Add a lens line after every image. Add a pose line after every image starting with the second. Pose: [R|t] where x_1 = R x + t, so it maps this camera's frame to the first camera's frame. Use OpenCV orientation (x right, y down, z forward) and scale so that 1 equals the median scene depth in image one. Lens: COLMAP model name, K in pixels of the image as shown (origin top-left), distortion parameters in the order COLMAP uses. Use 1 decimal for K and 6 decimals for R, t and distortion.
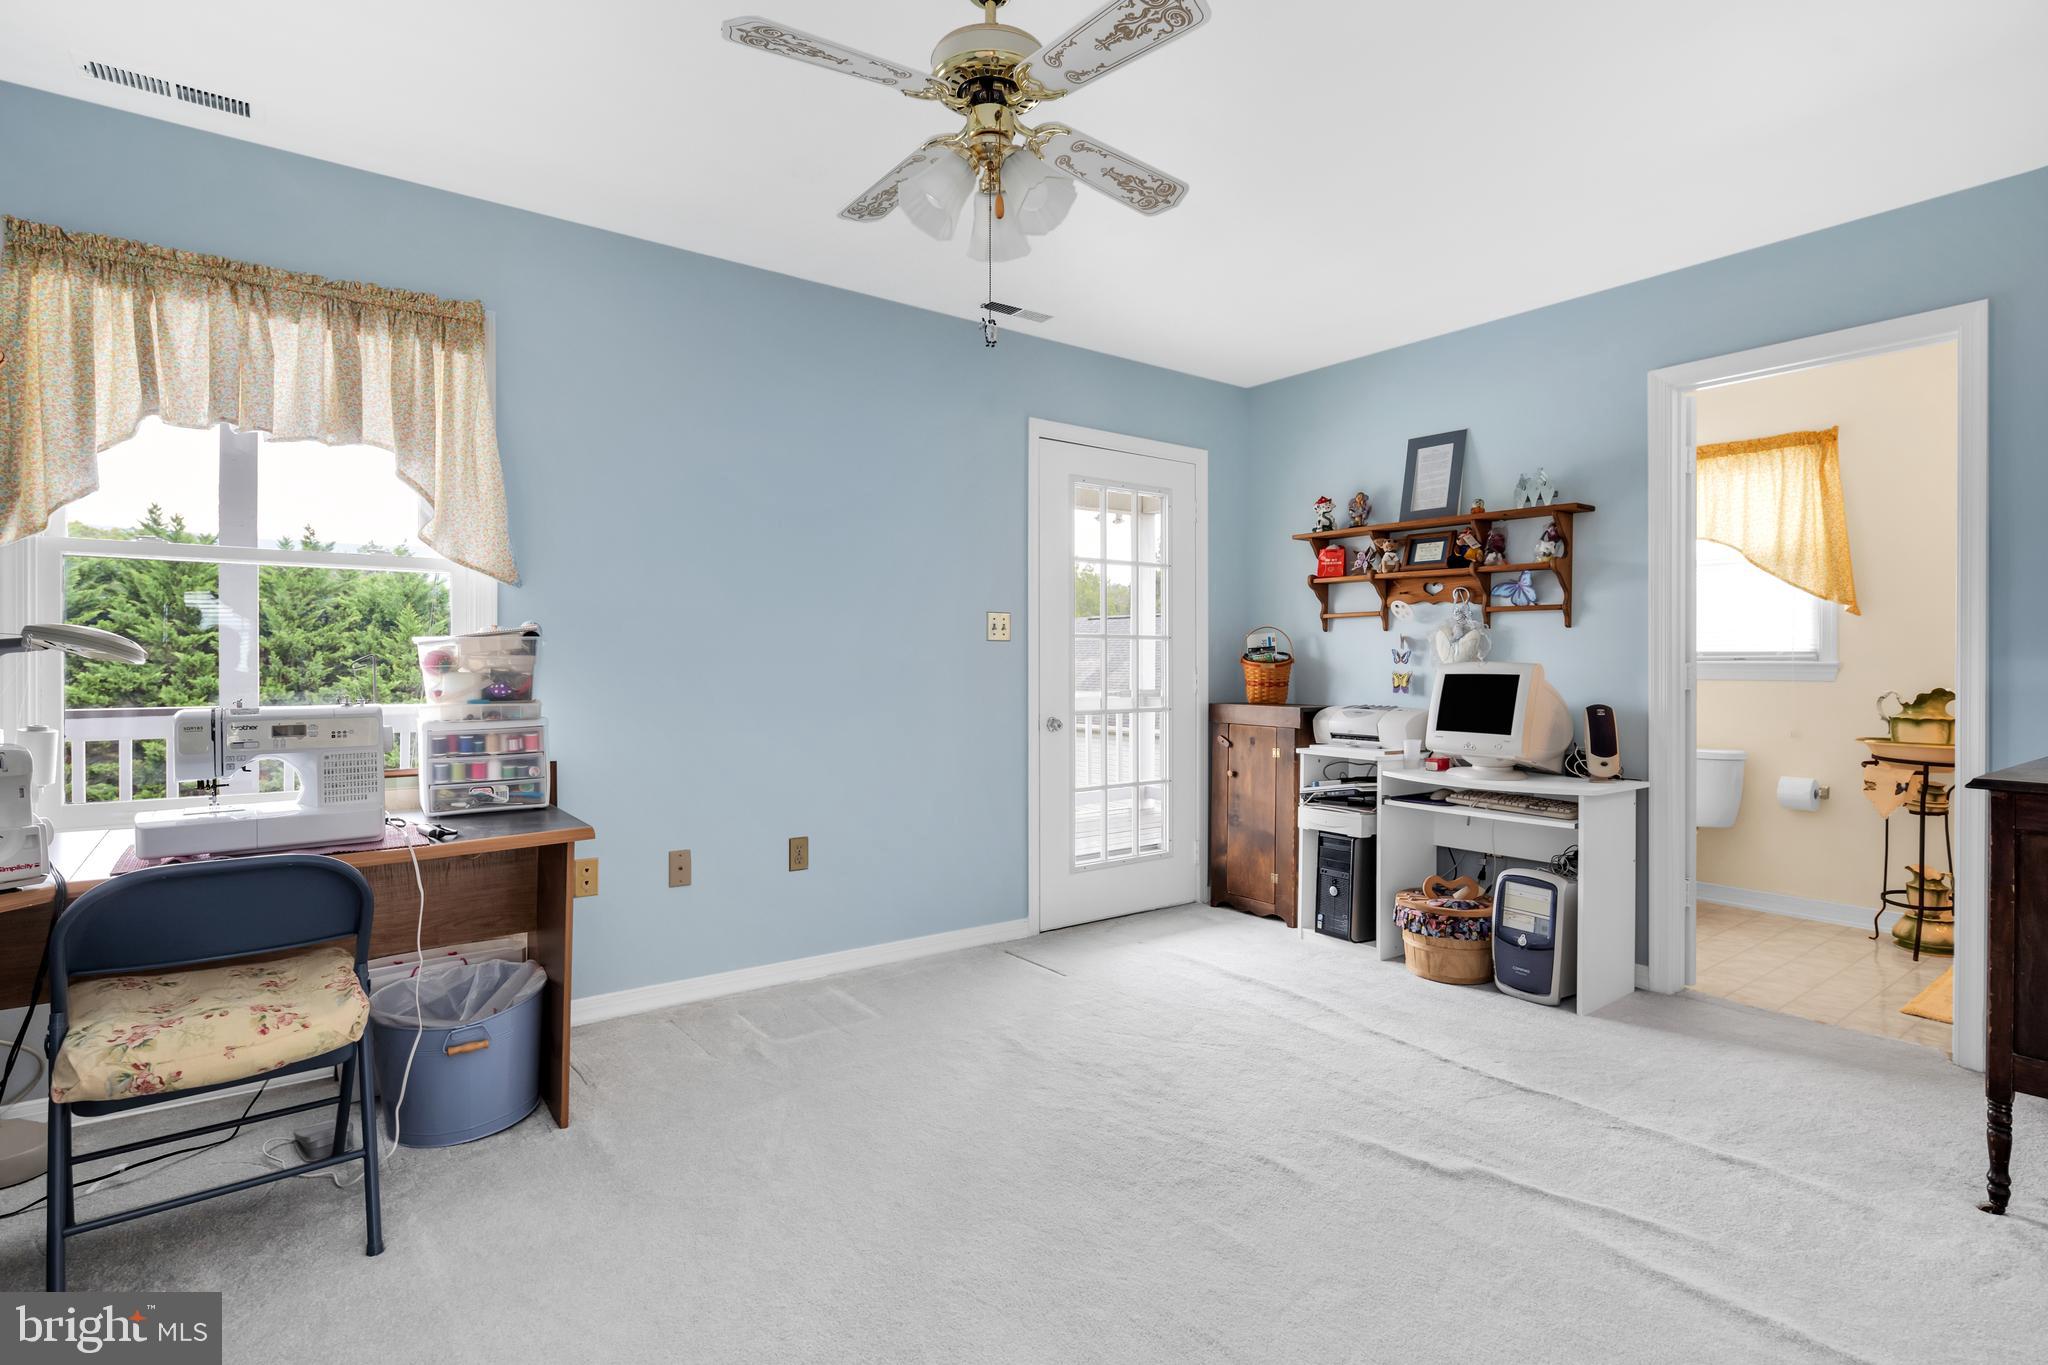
lens RADIAL K [[1002.3, 0, 1019.0], [0, 1002.3, 669.3], [0, 0, 1]] dist [0.001005, -0.003368]
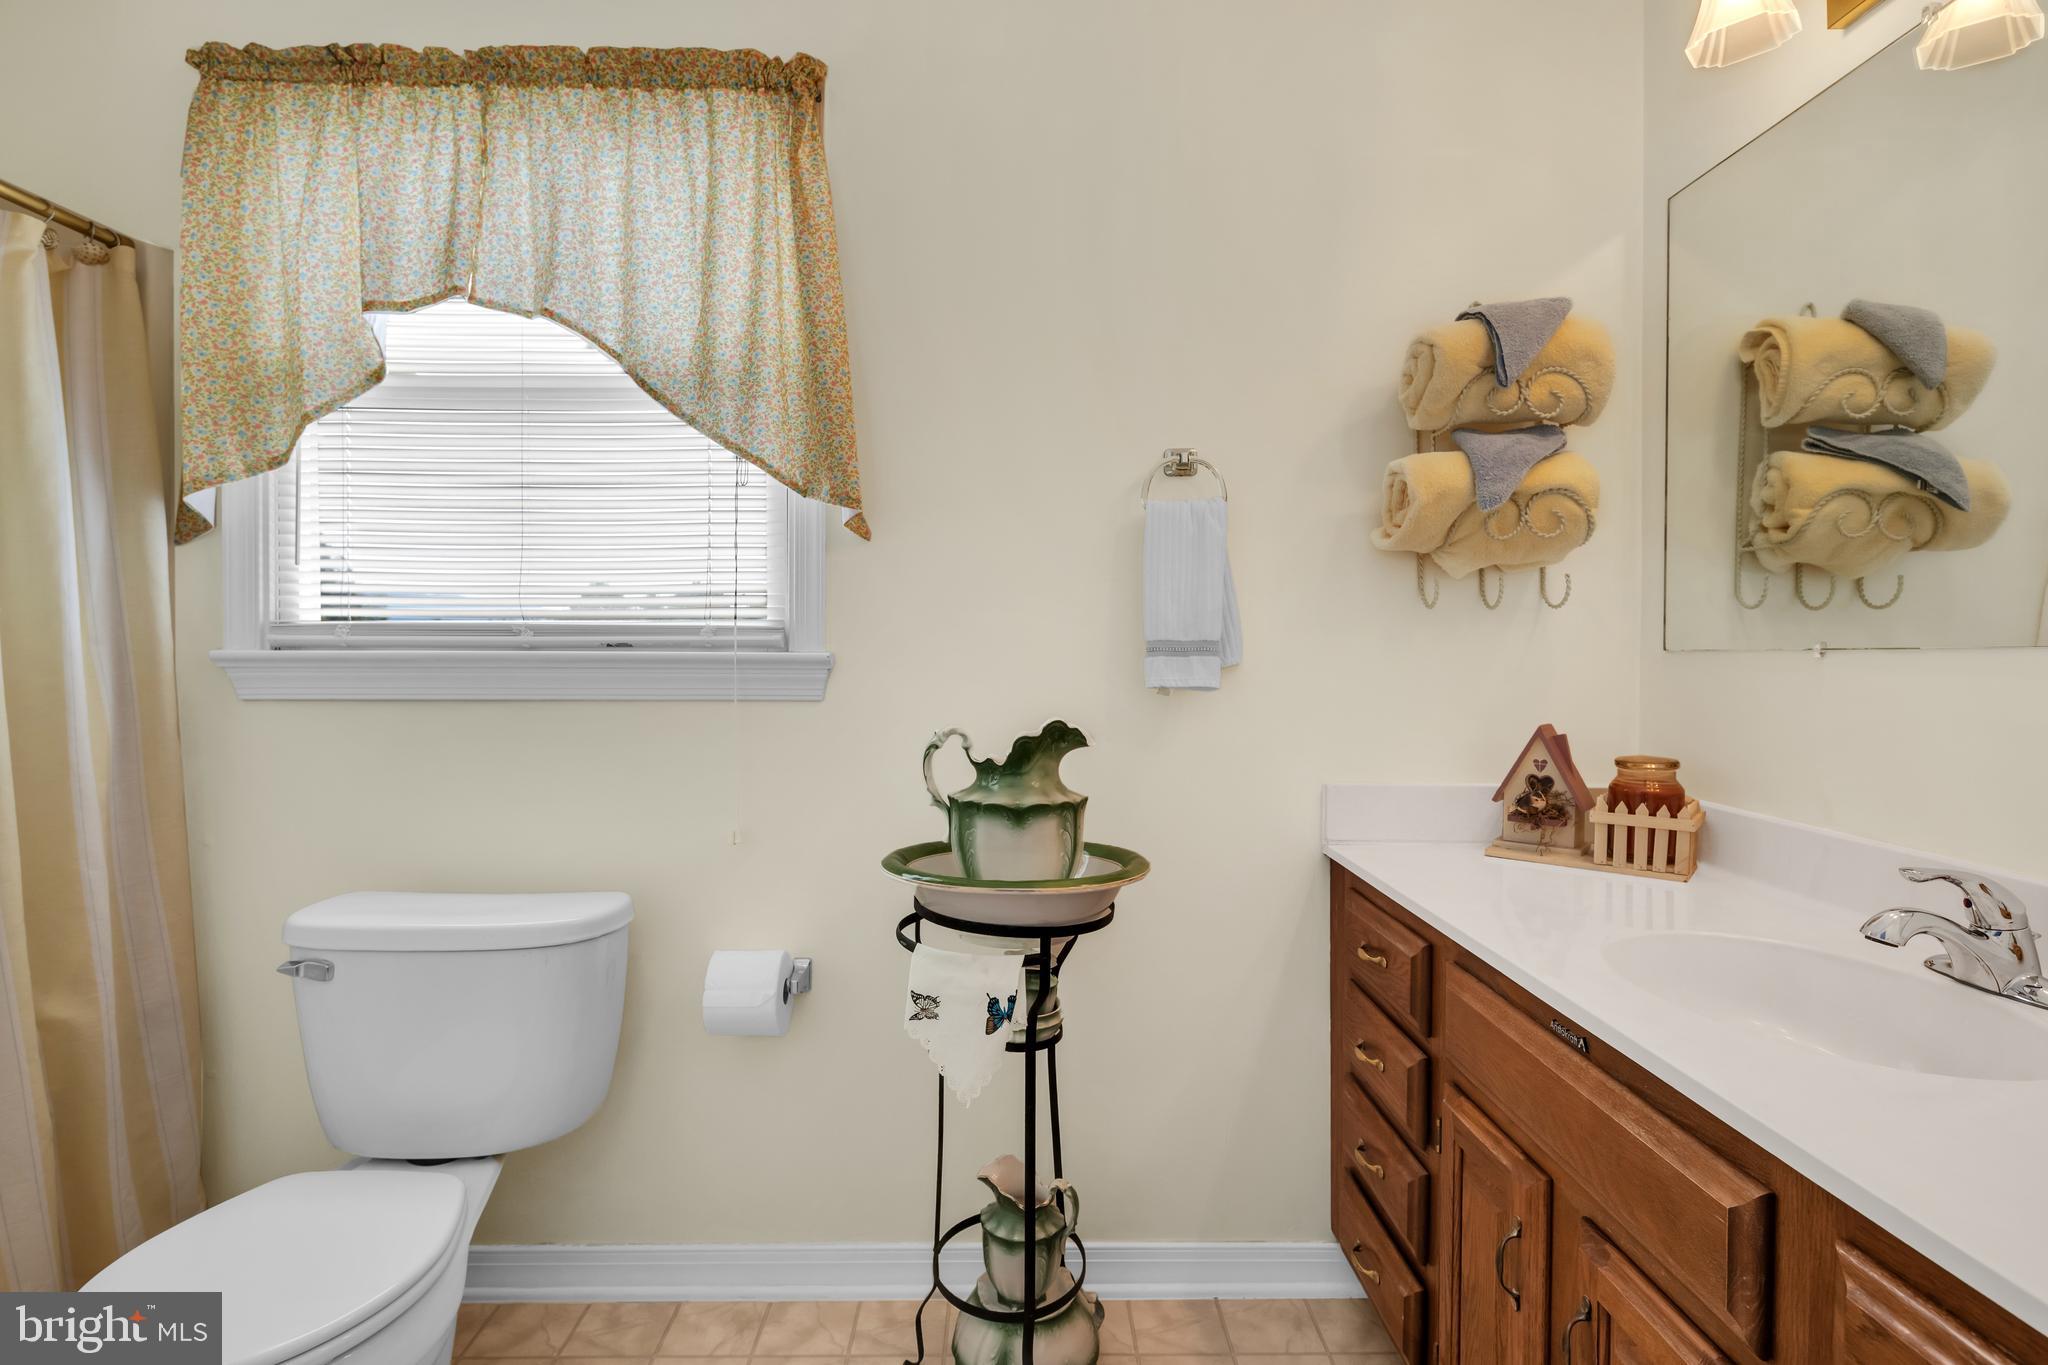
lens RADIAL K [[1002.3, 0, 1019.0], [0, 1002.3, 669.3], [0, 0, 1]] dist [0.001005, -0.003368]
pose [[0.580611, -0.013909, 0.814062, 0.530007], [0.000789, 0.999863, 0.016521, -0.006788], [-0.814181, -0.008950, 0.580543, 0.697885]]
